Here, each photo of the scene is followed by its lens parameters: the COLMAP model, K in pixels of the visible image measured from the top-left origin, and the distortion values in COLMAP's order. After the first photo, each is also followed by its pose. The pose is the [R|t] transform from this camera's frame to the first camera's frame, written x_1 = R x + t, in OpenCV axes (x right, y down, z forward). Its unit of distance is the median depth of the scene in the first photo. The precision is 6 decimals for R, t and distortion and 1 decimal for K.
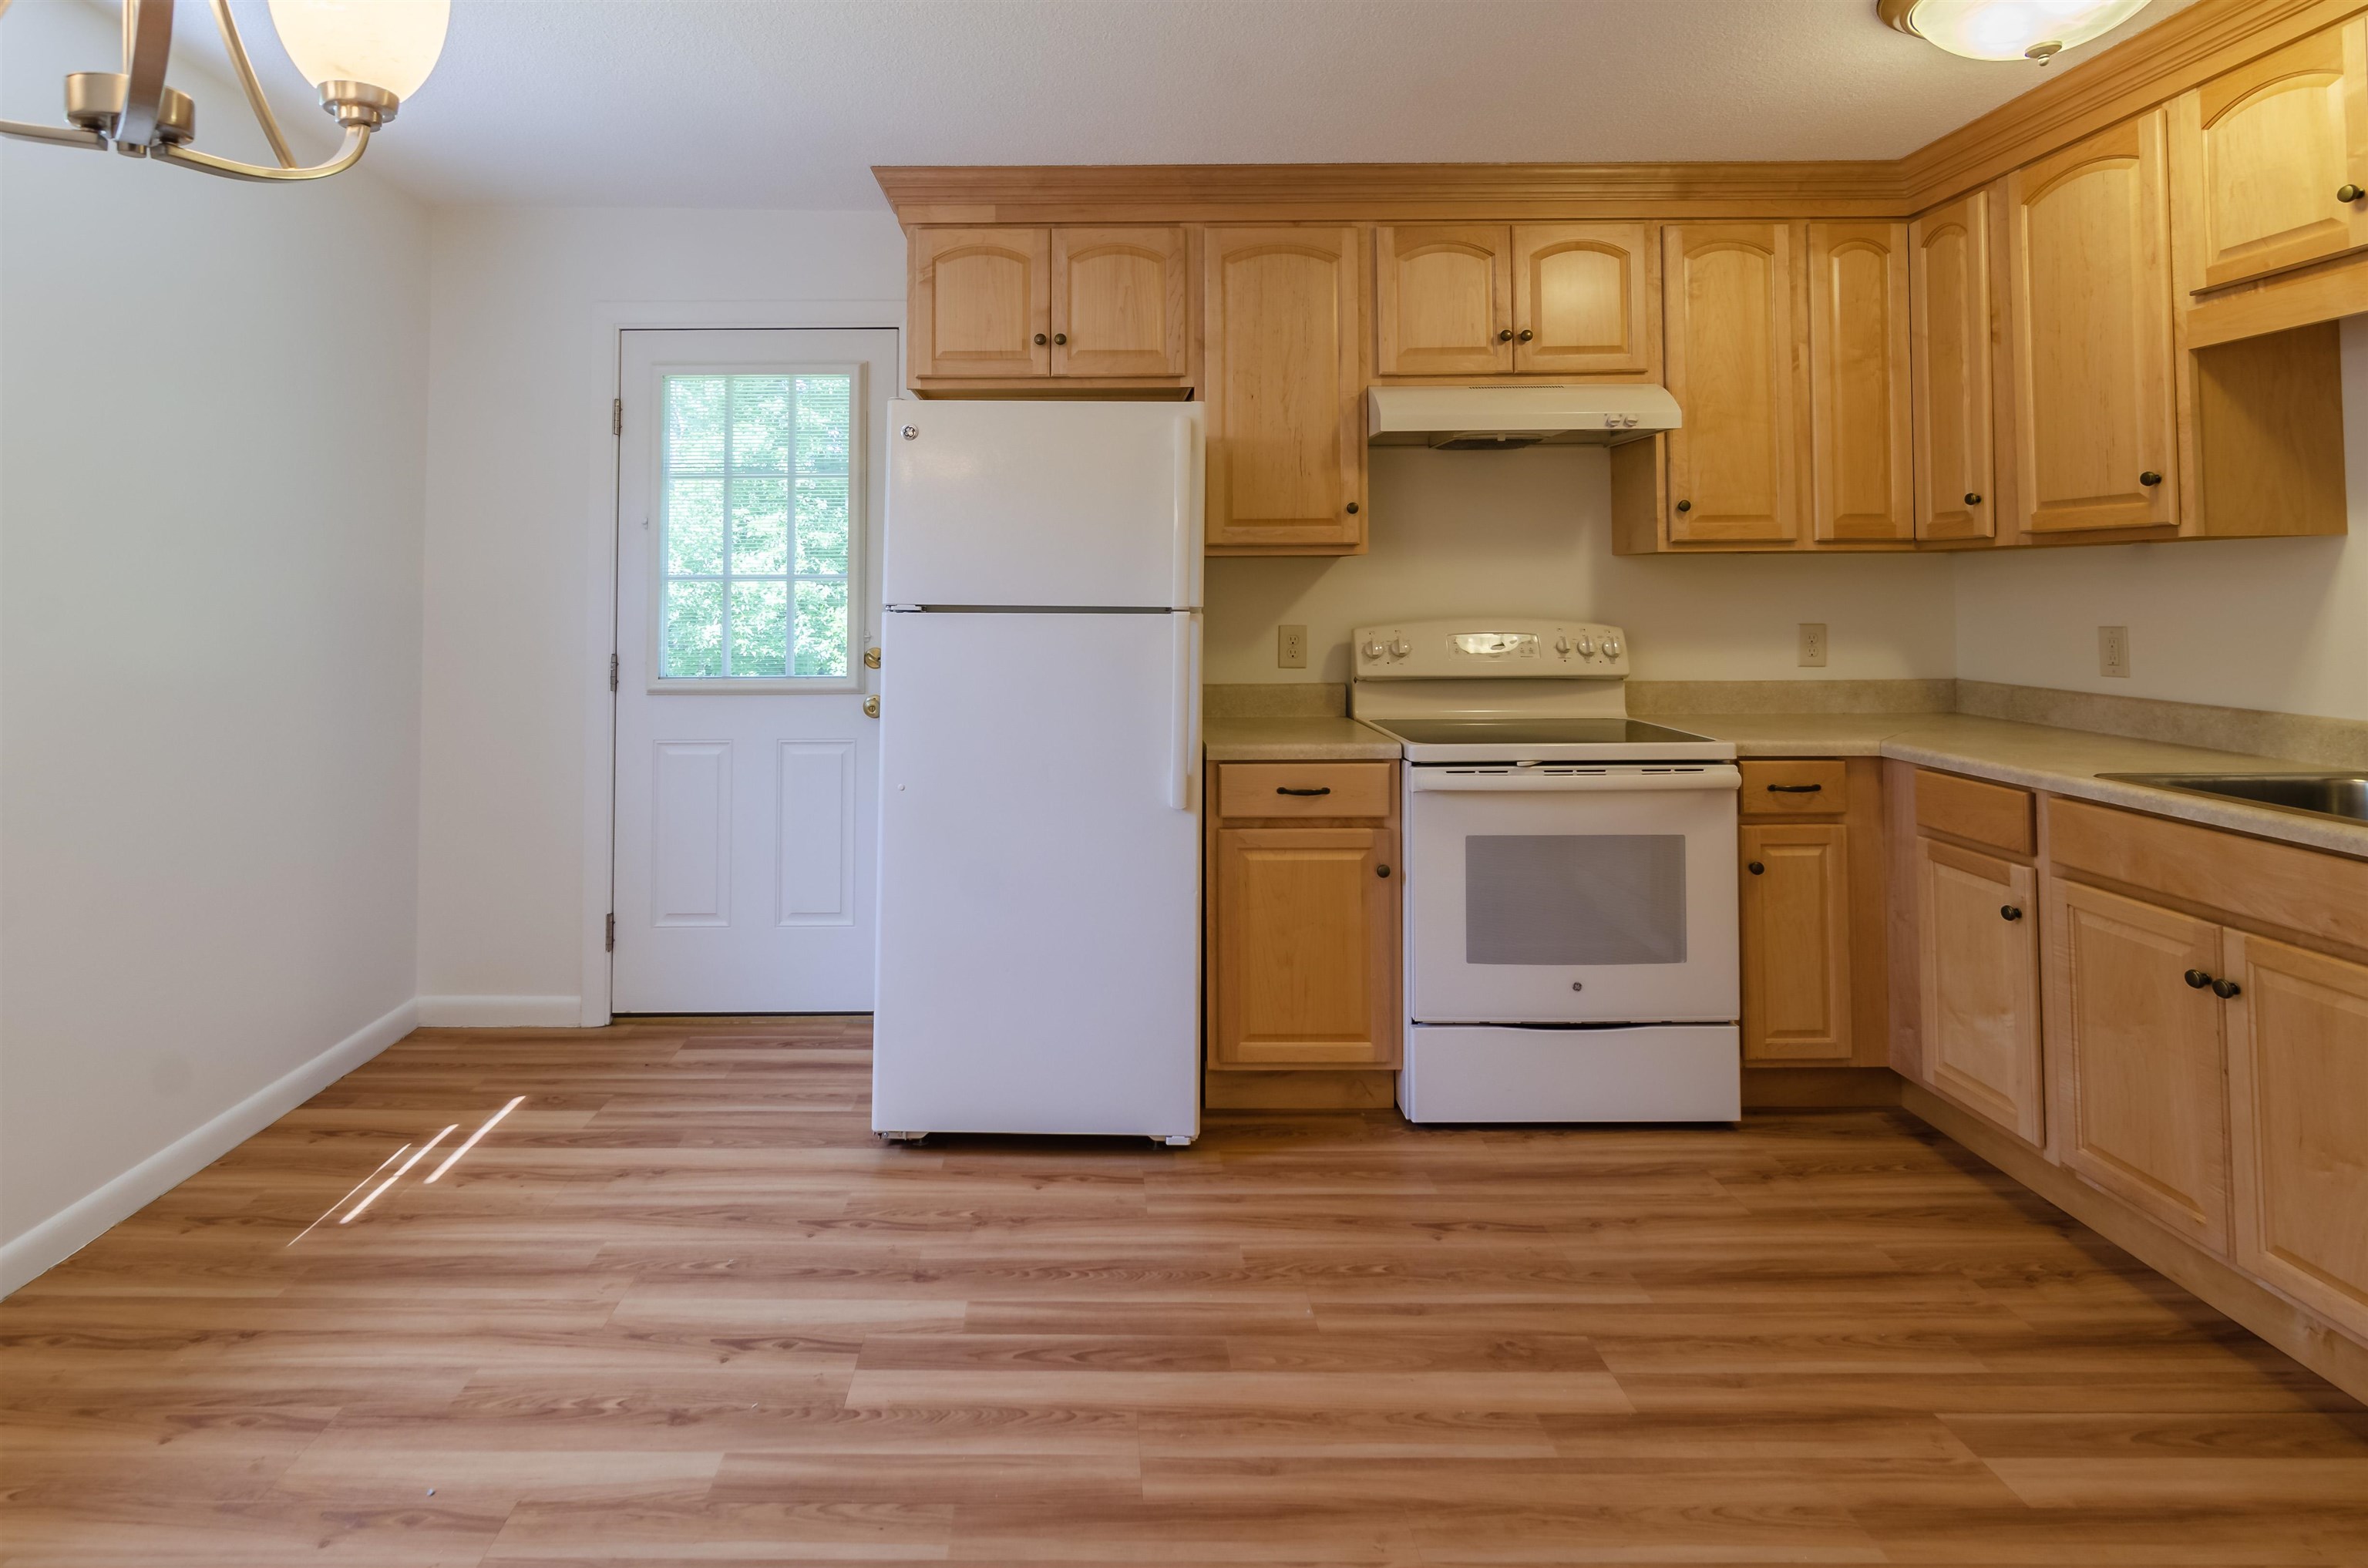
lens RADIAL K [[1145.2, 0, 1096.6], [0, 1145.2, 554.4], [0, 0, 1]] dist [0.000760, 0.001259]
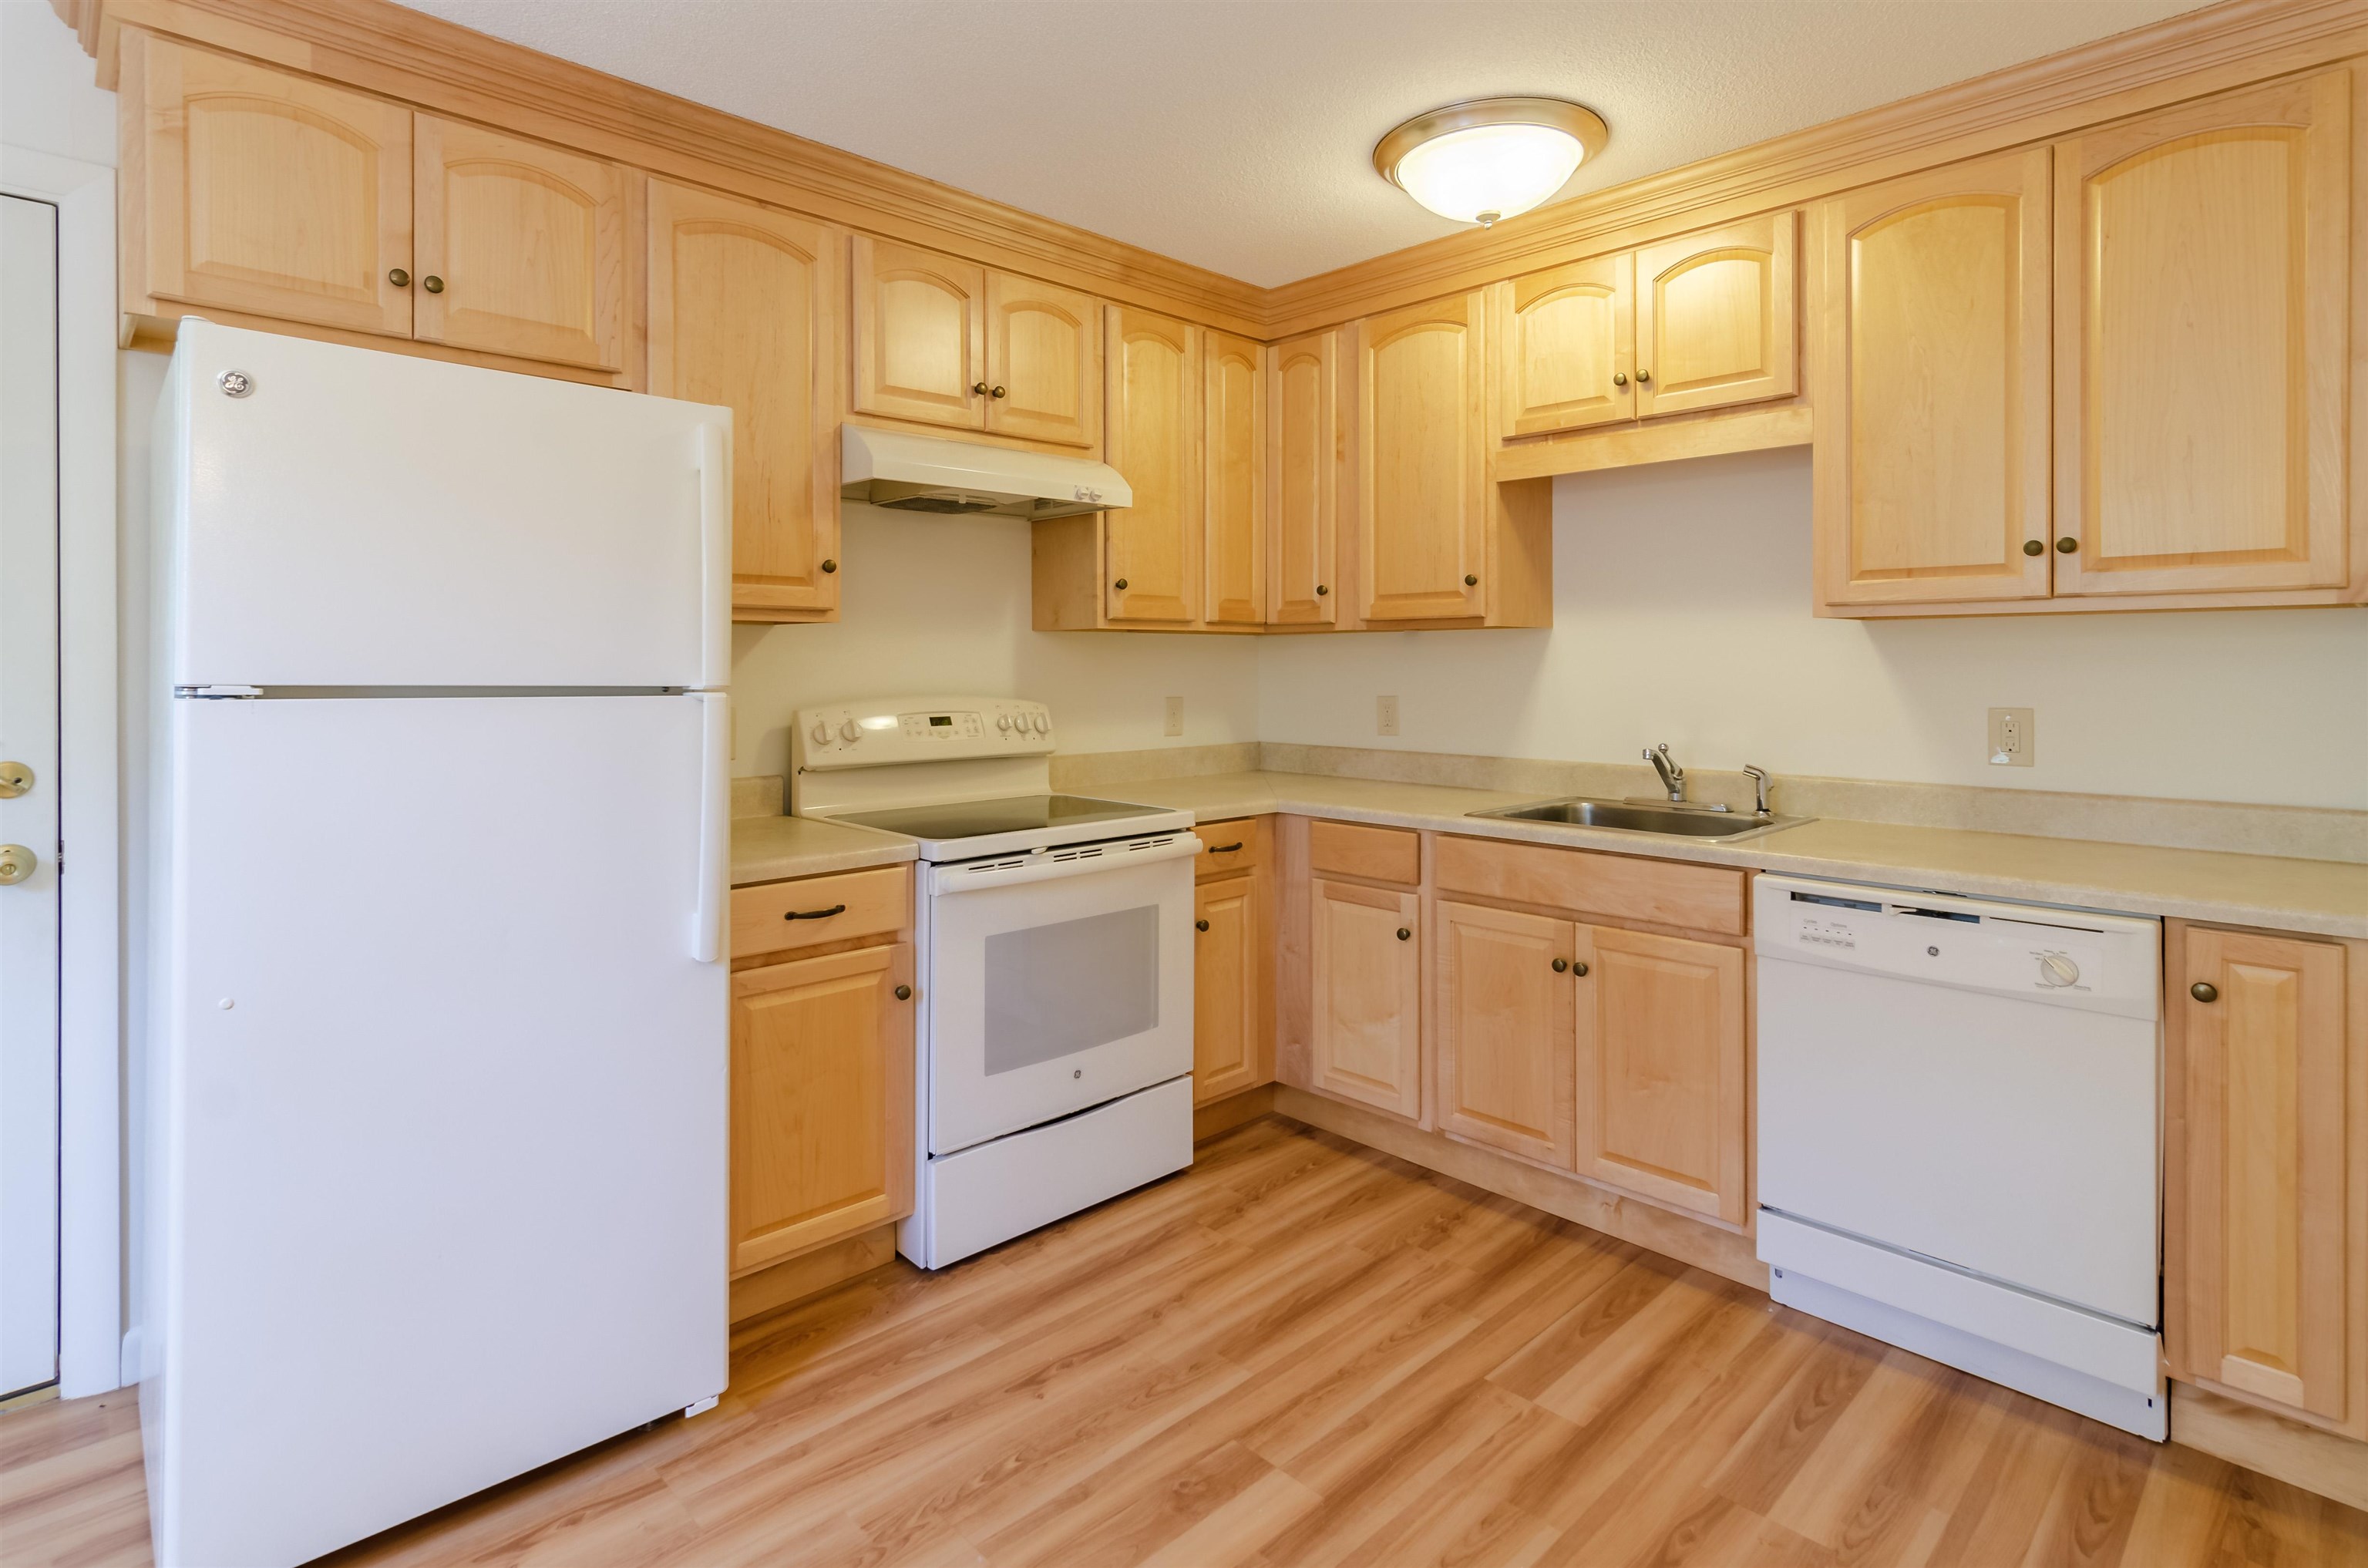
lens RADIAL K [[1145.2, 0, 1049.3], [0, 1145.2, 679.0], [0, 0, 1]] dist [0.000760, 0.001259]
pose [[0.749292, -0.002903, 0.662234, -0.246830], [-0.023509, 0.999243, 0.030980, 0.013867], [-0.661822, -0.038782, 0.748657, 0.311019]]
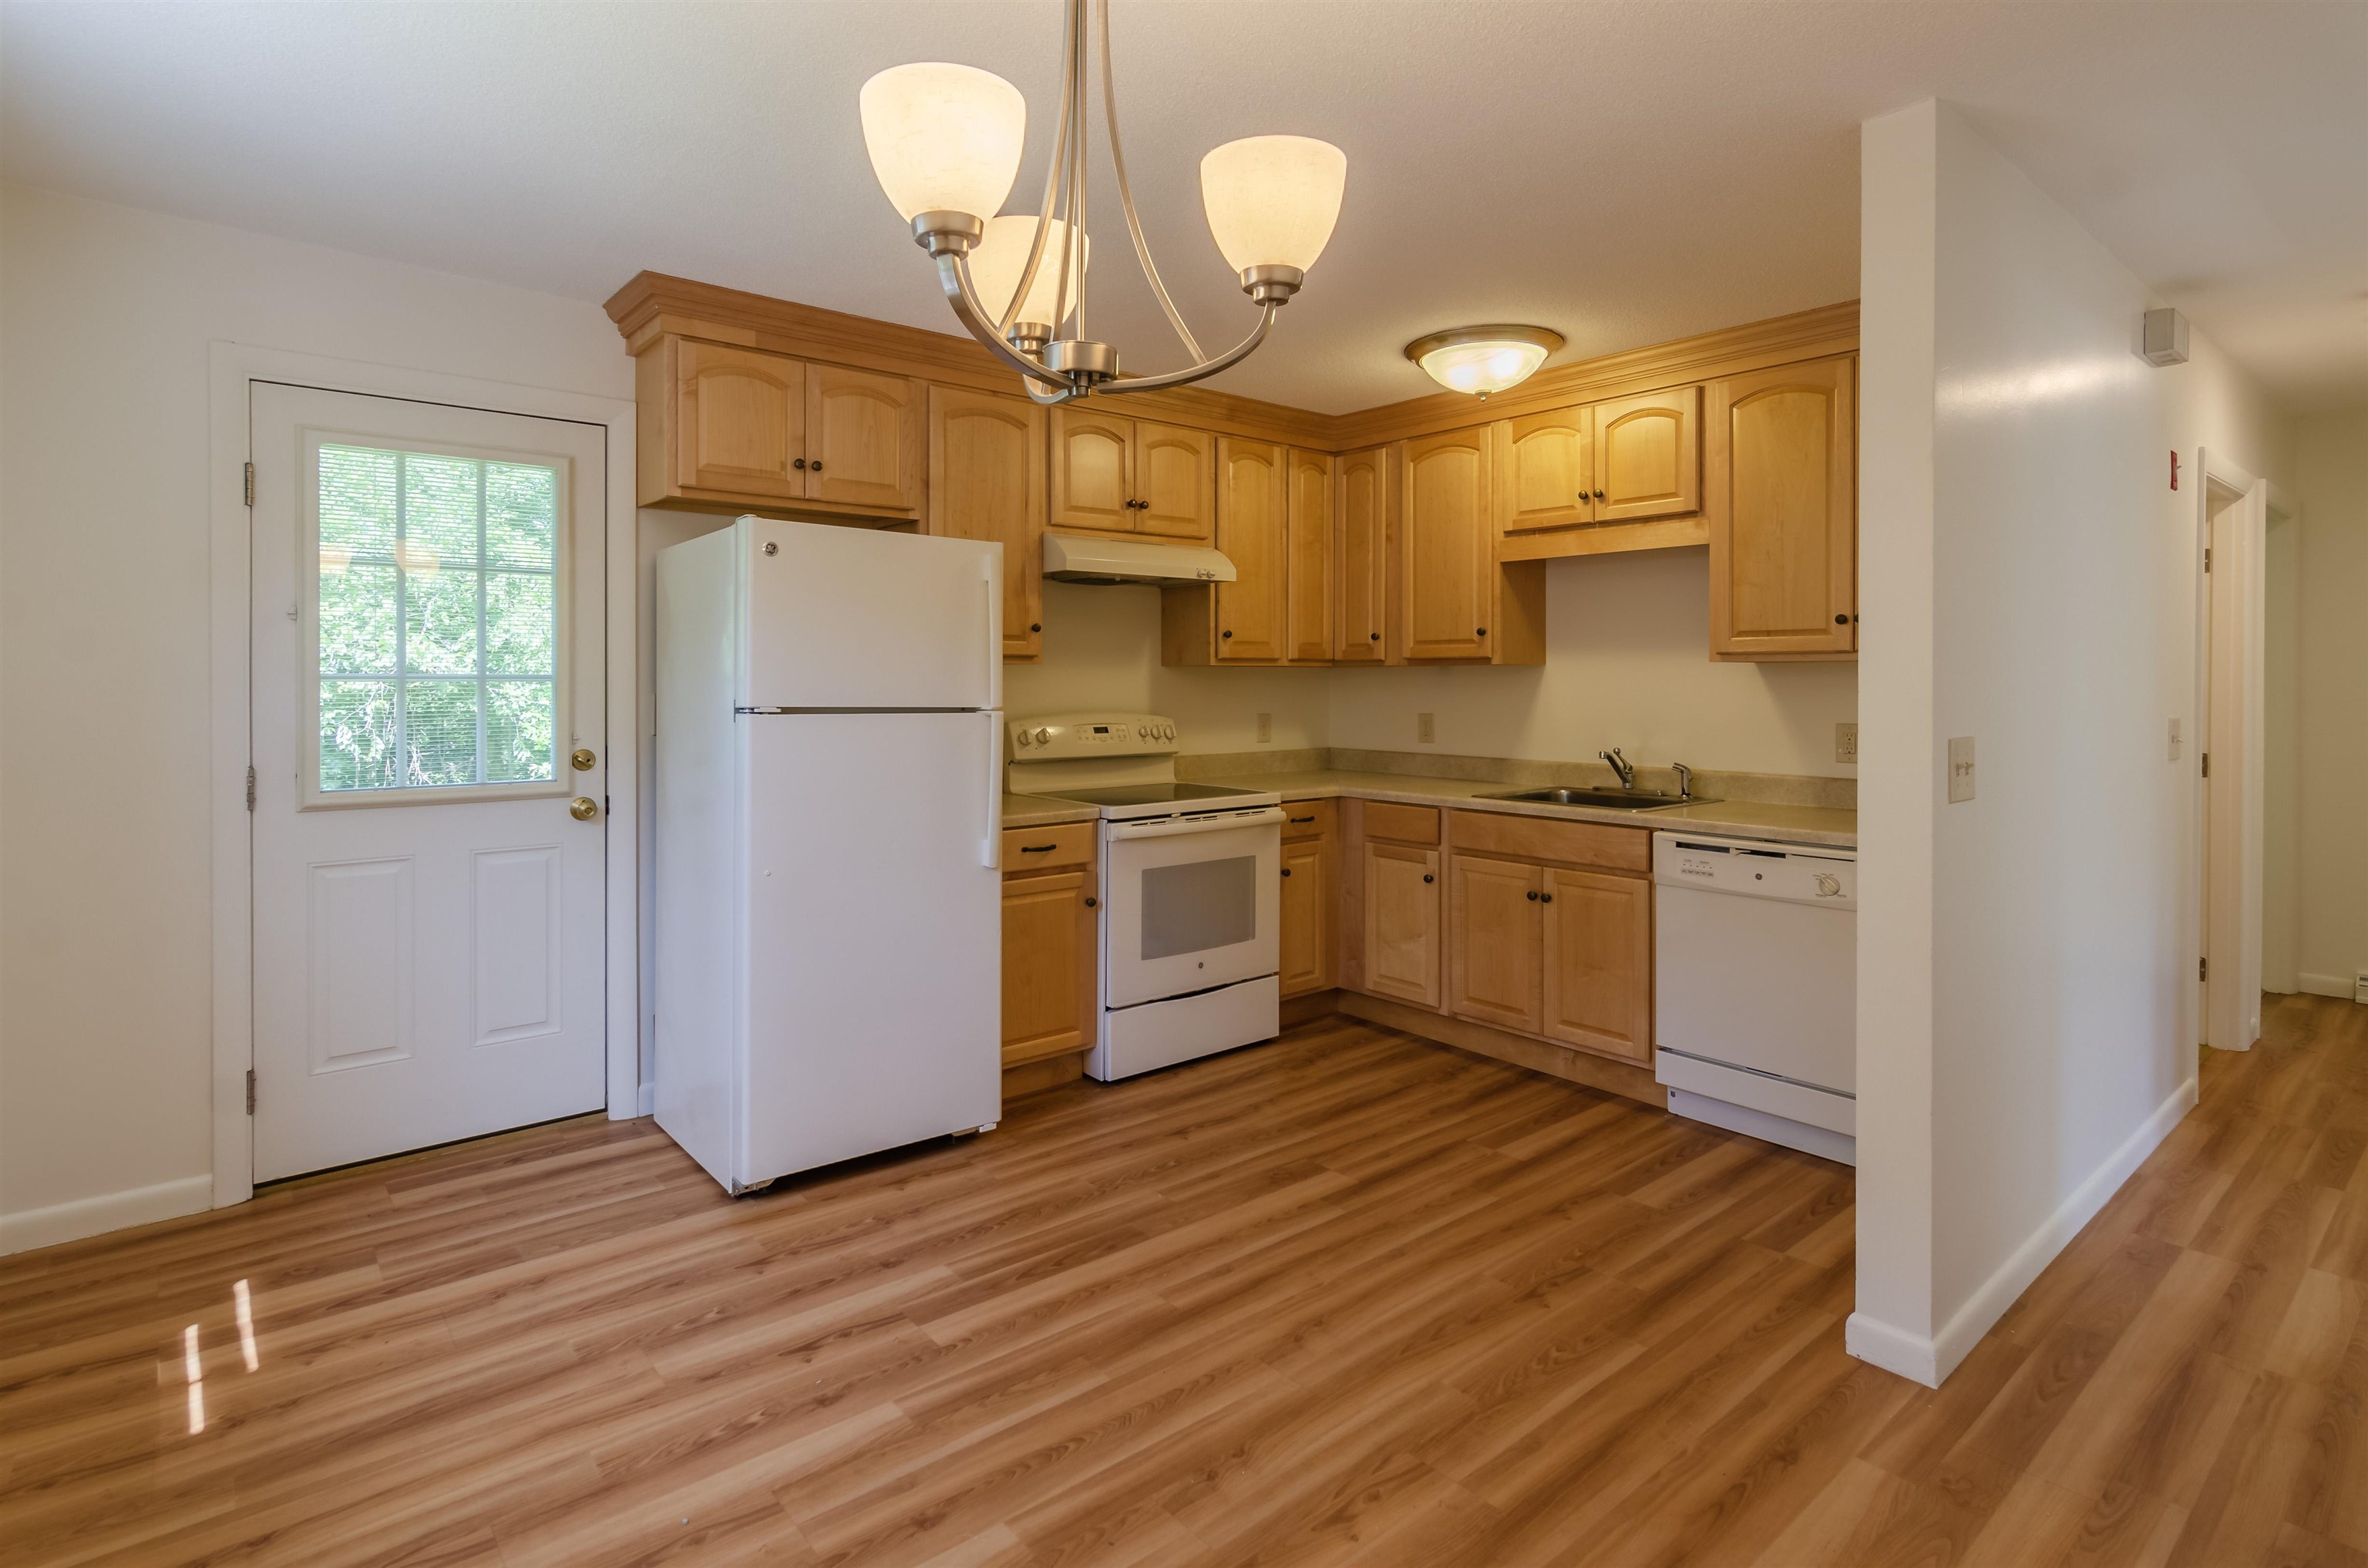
lens RADIAL K [[1145.2, 0, 1017.5], [0, 1145.2, 709.7], [0, 0, 1]] dist [0.000760, 0.001259]
pose [[0.807657, -0.009945, 0.589568, -0.640620], [-0.020384, 0.998789, 0.044773, -0.007795], [-0.589300, -0.048179, 0.806477, -0.020164]]
